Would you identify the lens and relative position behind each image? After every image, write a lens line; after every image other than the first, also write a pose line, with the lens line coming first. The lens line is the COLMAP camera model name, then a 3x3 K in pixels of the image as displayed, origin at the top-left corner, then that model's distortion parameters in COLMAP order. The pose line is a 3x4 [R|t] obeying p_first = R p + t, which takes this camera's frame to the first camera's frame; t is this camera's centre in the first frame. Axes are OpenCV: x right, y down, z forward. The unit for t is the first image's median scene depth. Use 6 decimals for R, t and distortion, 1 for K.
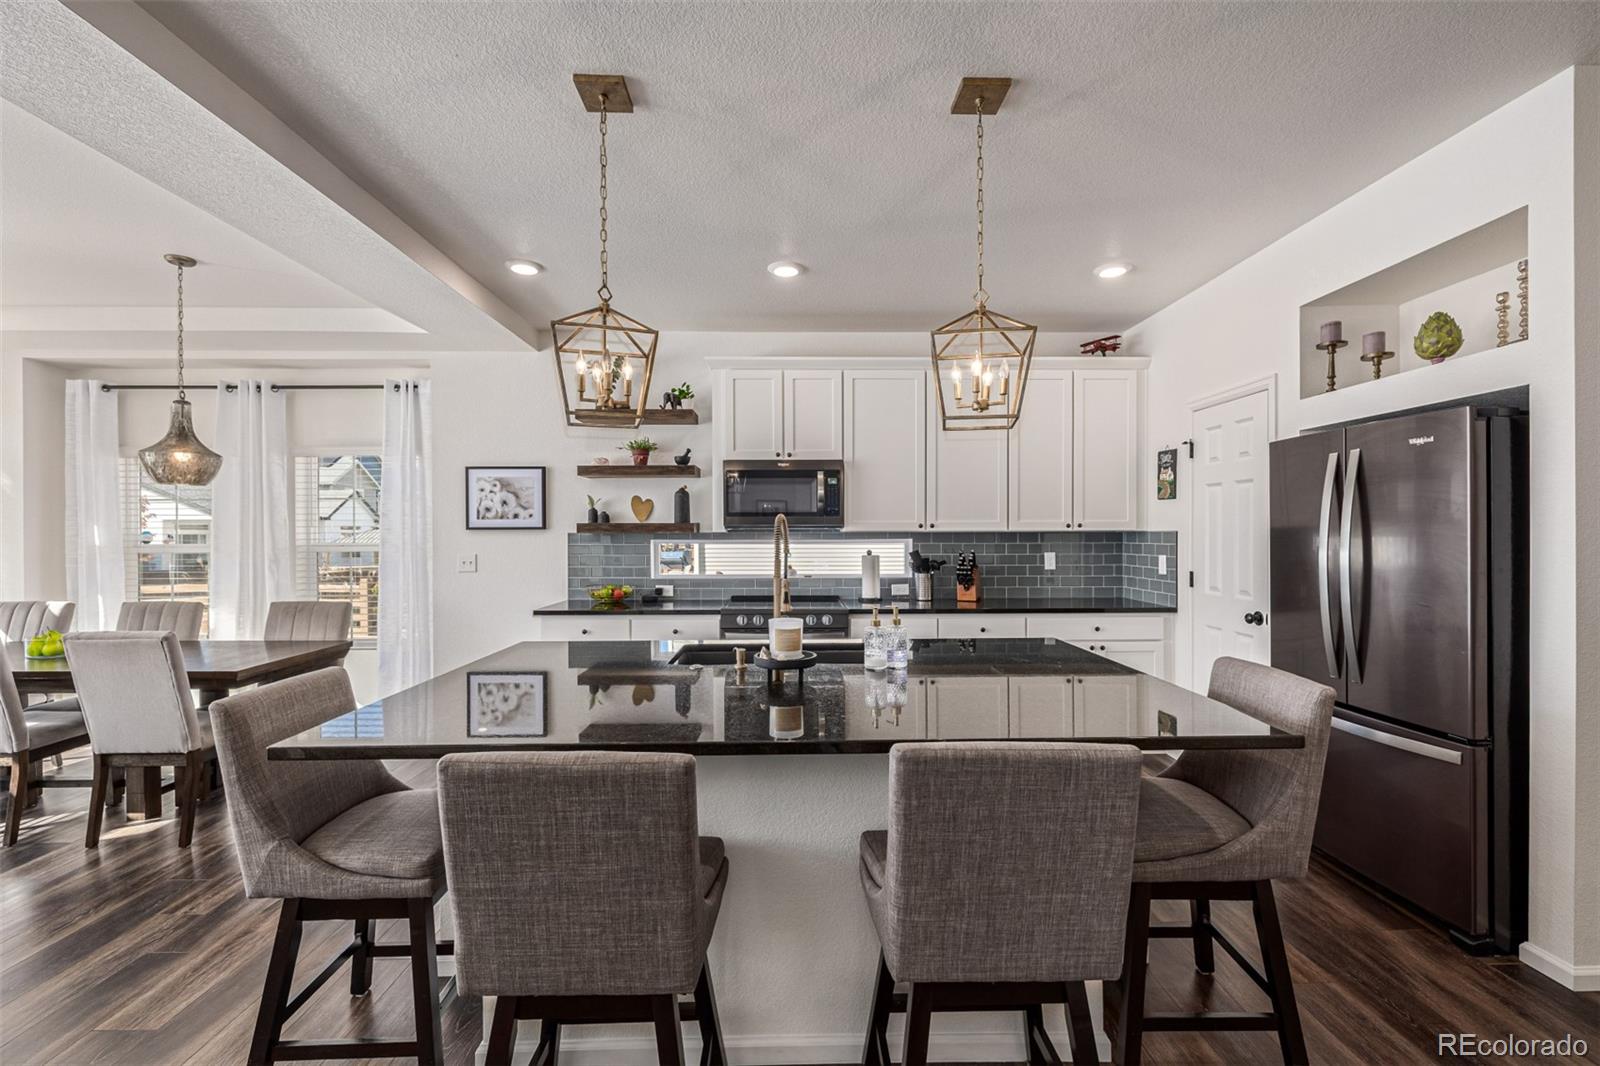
lens RADIAL K [[669.1, 0, 806.2], [0, 669.1, 537.8], [0, 0, 1]] dist [0.001435, -0.000790]
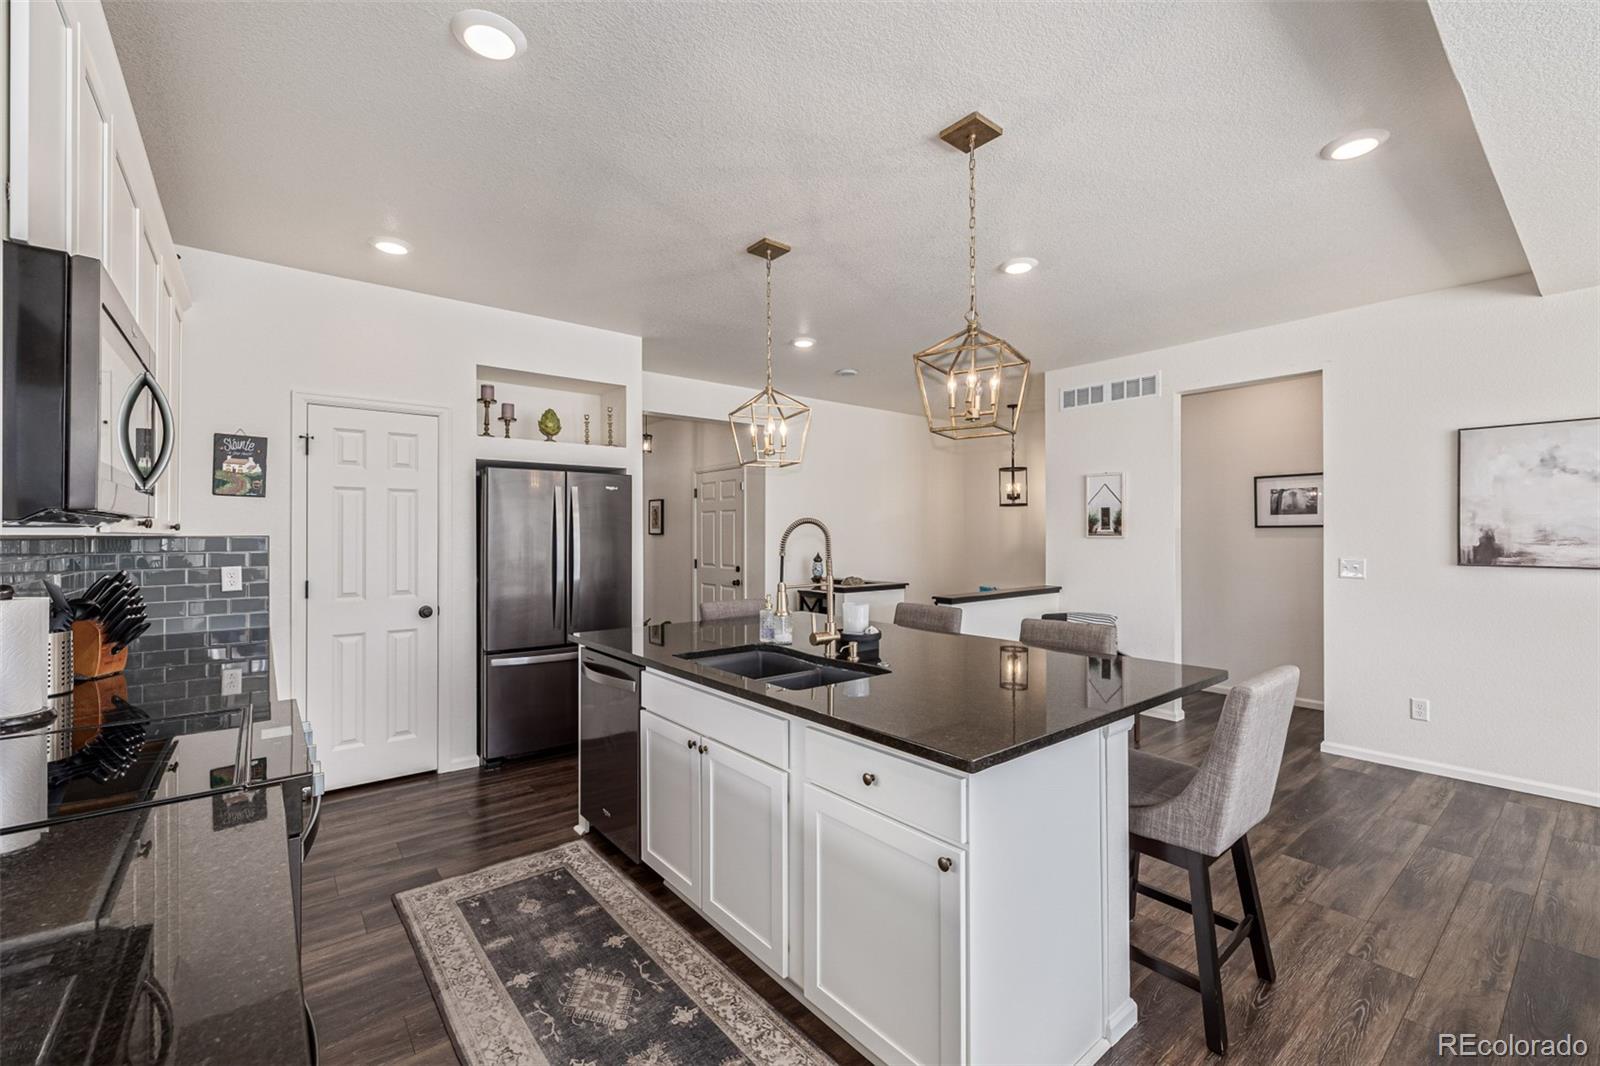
lens RADIAL K [[669.1, 0, 803.1], [0, 669.1, 530.3], [0, 0, 1]] dist [0.001435, -0.000790]
pose [[-0.612899, 0.010110, 0.790096, -0.471875], [0.010915, 0.999931, -0.004328, -0.005620], [-0.790086, 0.005971, -0.612967, 0.895813]]
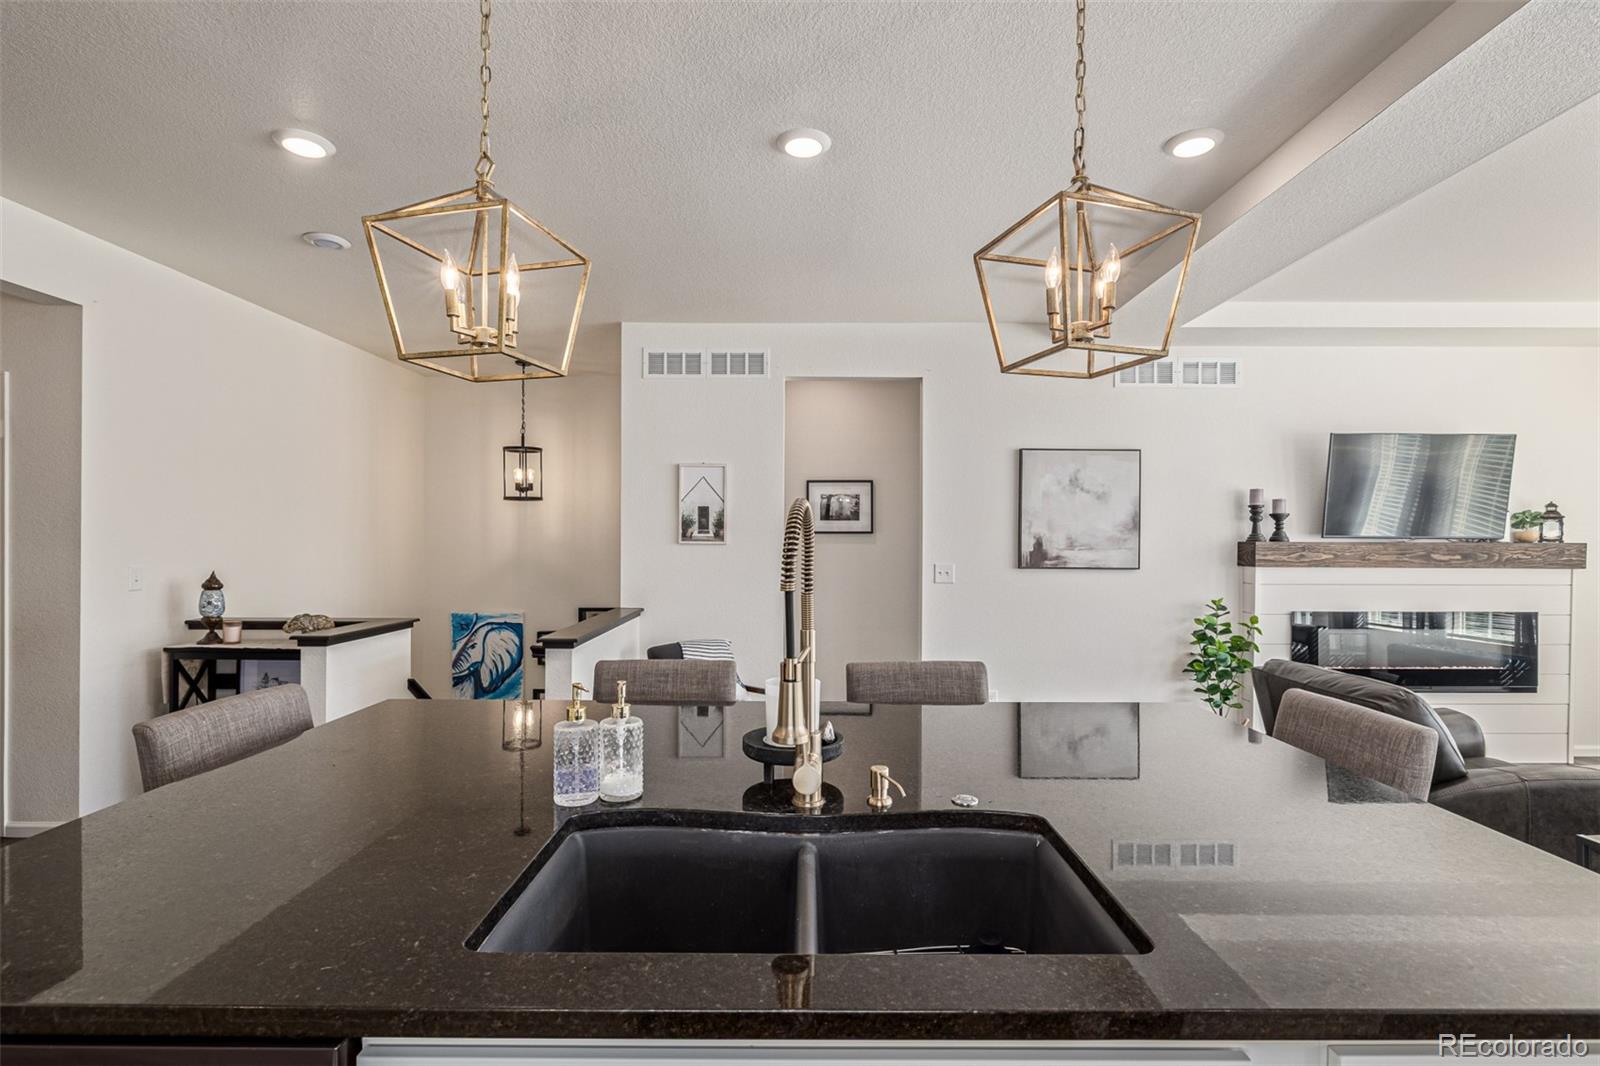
lens RADIAL K [[752.9, 0, 802.6], [0, 752.9, 541.7], [0, 0, 1]] dist [-0.009295, 0.004537]
pose [[-0.999729, 0.000351, 0.023260, -0.024279], [0.000596, 0.999945, 0.010507, -0.005923], [-0.023255, 0.010518, -0.999674, 0.814637]]
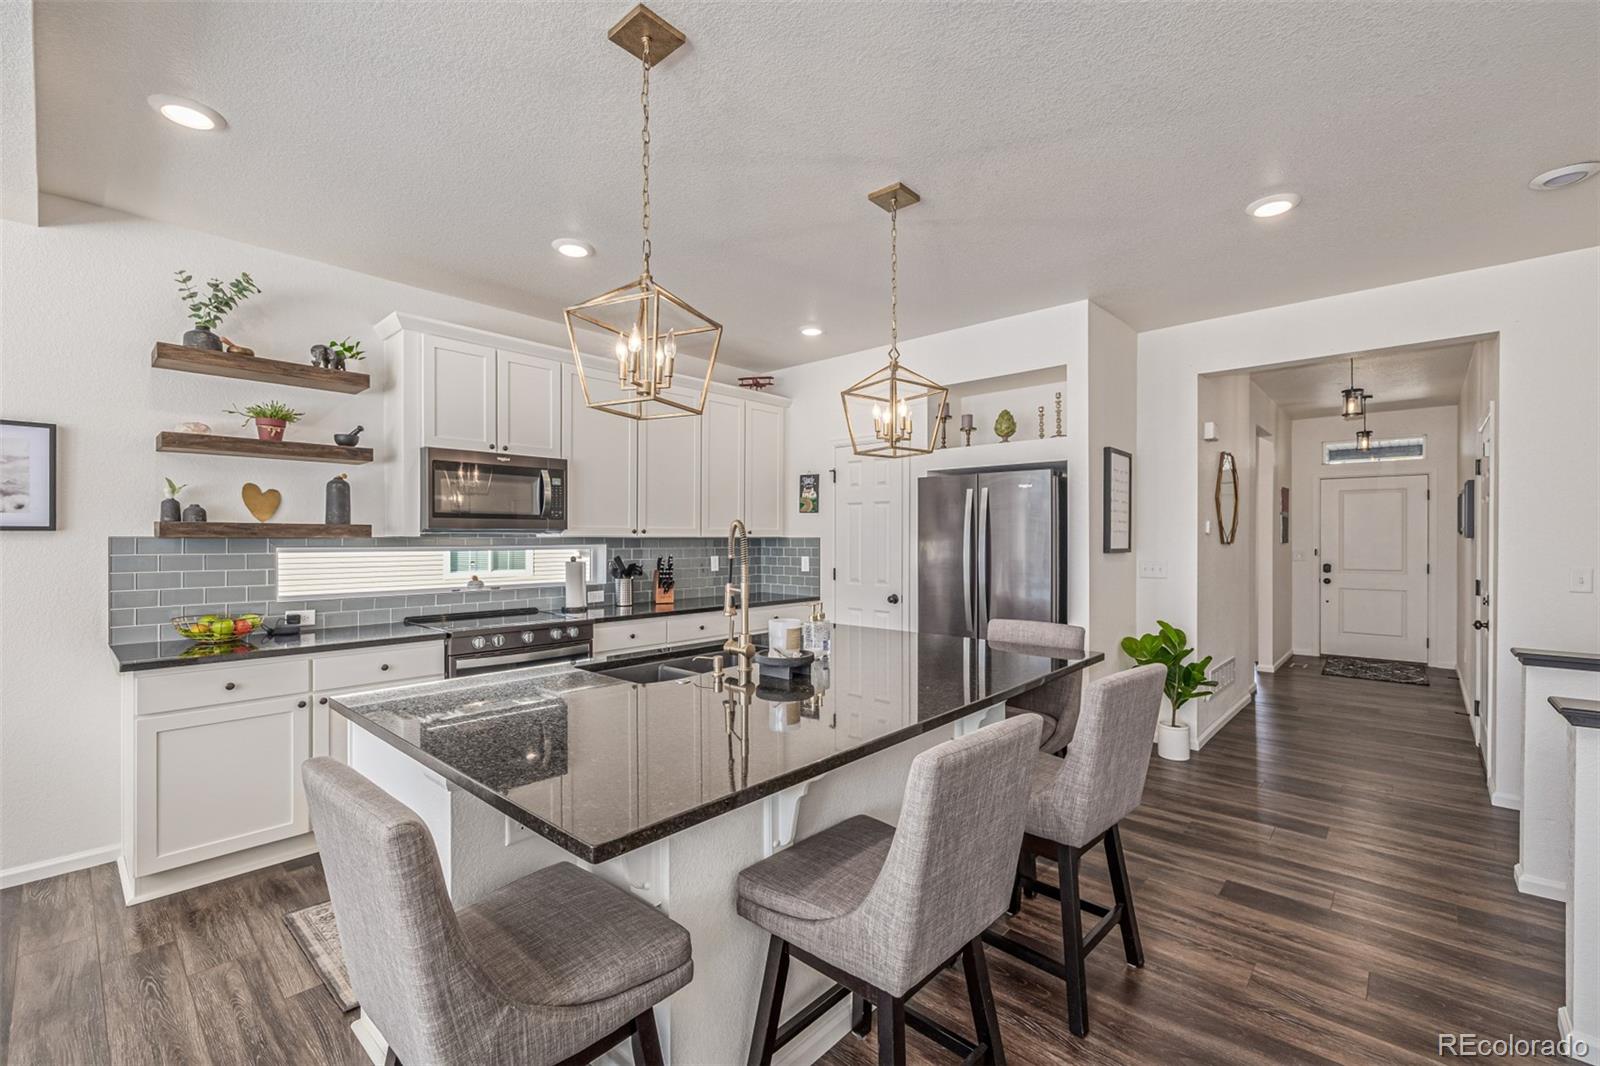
lens RADIAL K [[669.1, 0, 800.0], [0, 669.1, 539.3], [0, 0, 1]] dist [0.001435, -0.000790]
pose [[0.689384, 0.001738, 0.724394, -0.376771], [0.002754, 0.999984, -0.005020, -0.000139], [-0.724391, 0.005456, 0.689368, 0.119015]]
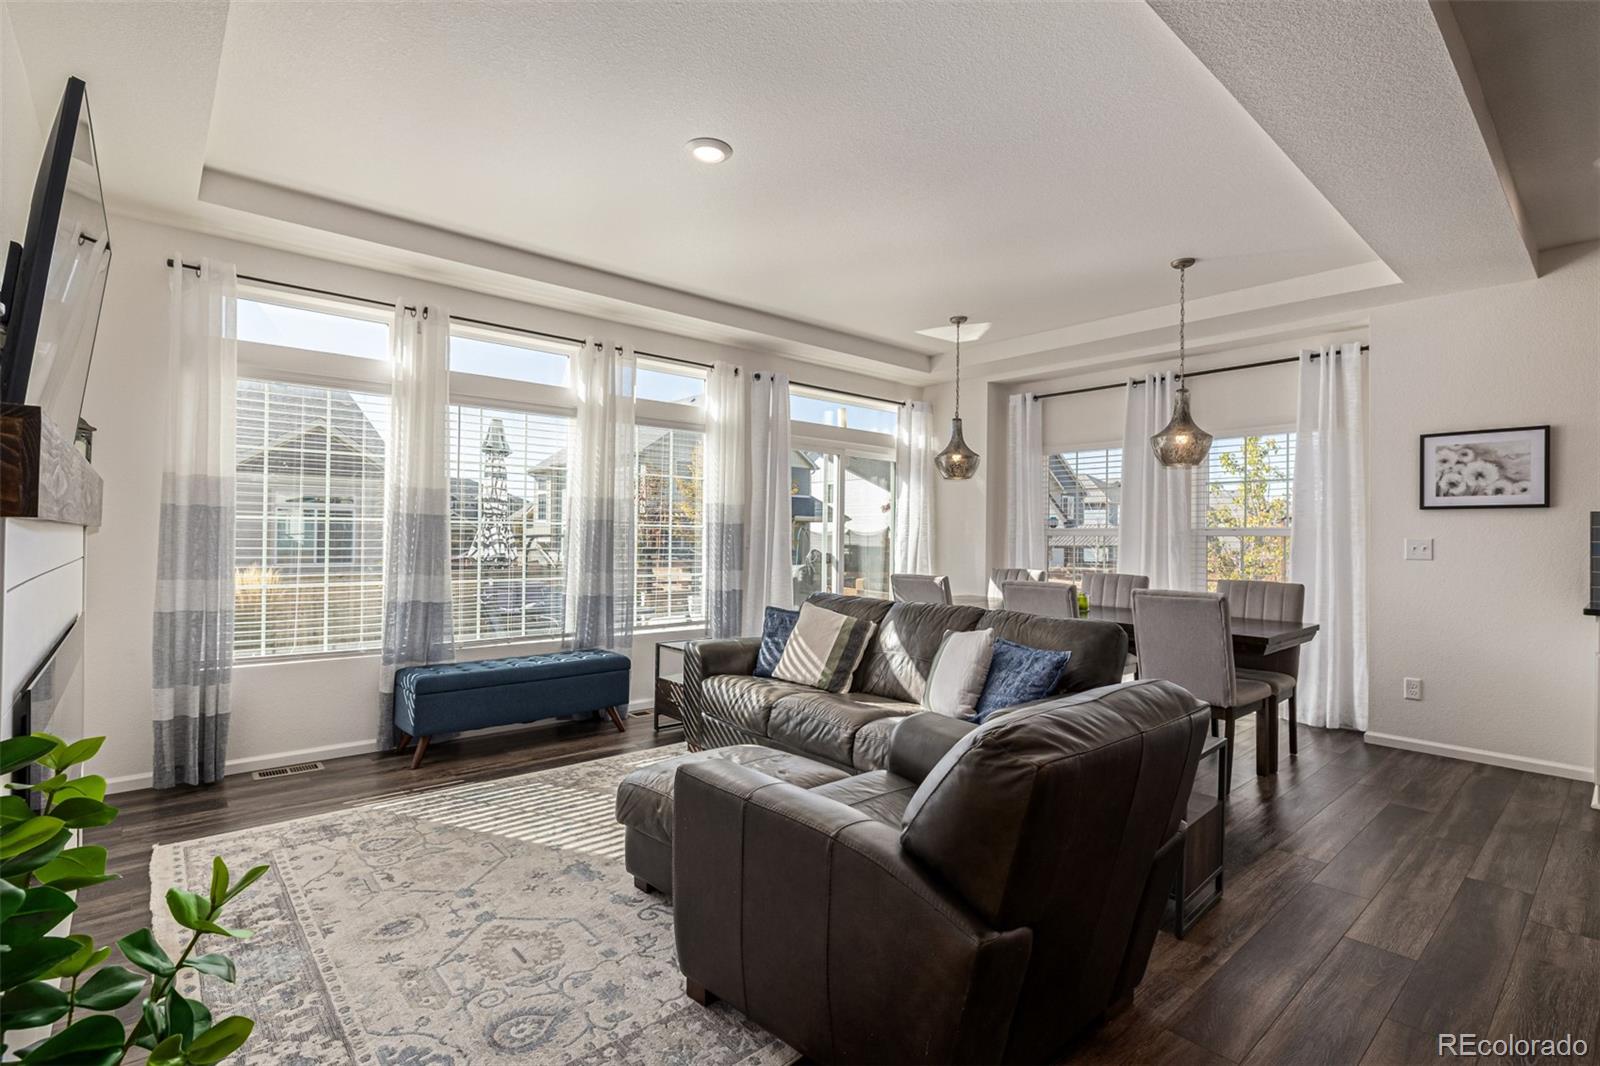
lens RADIAL K [[752.9, 0, 802.8], [0, 752.9, 531.7], [0, 0, 1]] dist [-0.009295, 0.004537]
pose [[0.645306, 0.005315, -0.763906, -0.295703], [-0.019966, 0.999752, -0.009910, 0.041985], [0.763663, 0.021647, 0.645252, -0.207822]]
